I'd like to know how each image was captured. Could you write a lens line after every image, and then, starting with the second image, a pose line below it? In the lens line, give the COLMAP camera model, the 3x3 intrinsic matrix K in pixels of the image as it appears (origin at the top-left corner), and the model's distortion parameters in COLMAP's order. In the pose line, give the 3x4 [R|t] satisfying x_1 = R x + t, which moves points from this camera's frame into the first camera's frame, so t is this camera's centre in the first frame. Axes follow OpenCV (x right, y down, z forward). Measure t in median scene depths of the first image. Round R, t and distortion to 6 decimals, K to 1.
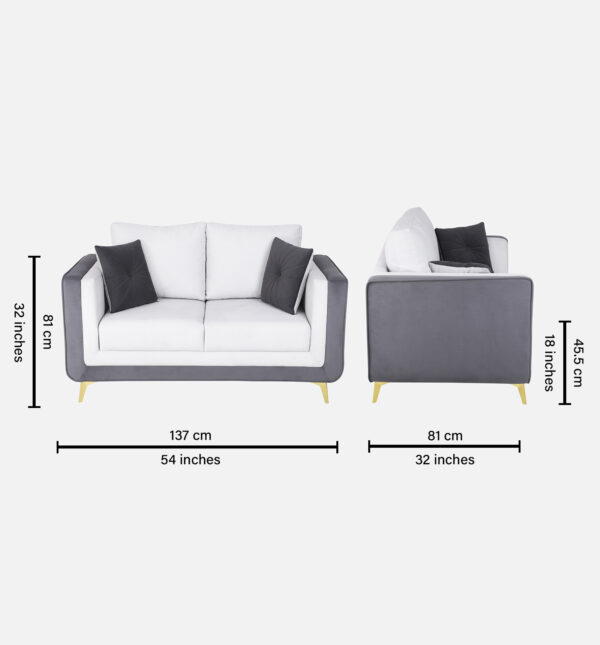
lens RADIAL K [[1349.2, 0, 299.4], [0, 1349.2, 321.8], [0, 0, 1]] dist [0.121299, 0.000000]
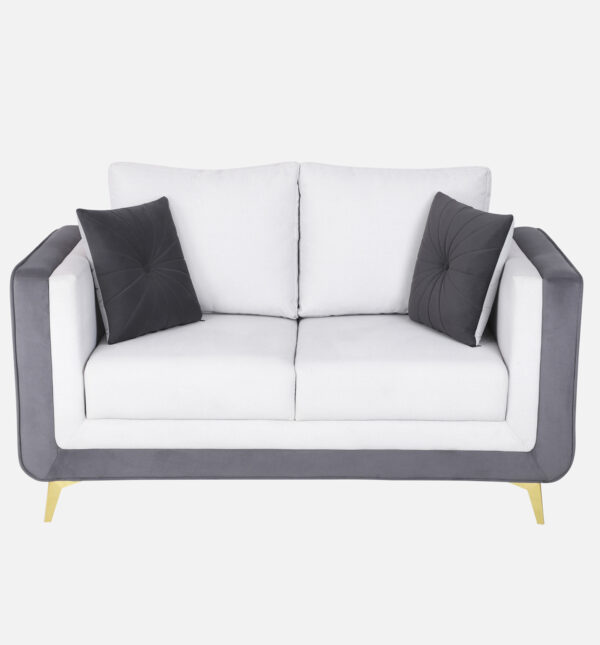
lens RADIAL K [[1239.0, 0, 301.4], [0, 1239.0, 327.7], [0, 0, 1]] dist [-0.021876, 0.000000]
pose [[0.999806, -0.000176, 0.019688, -0.077220], [0.000335, 0.999967, -0.008085, -0.008730], [-0.019686, 0.008090, 0.999773, 0.541508]]
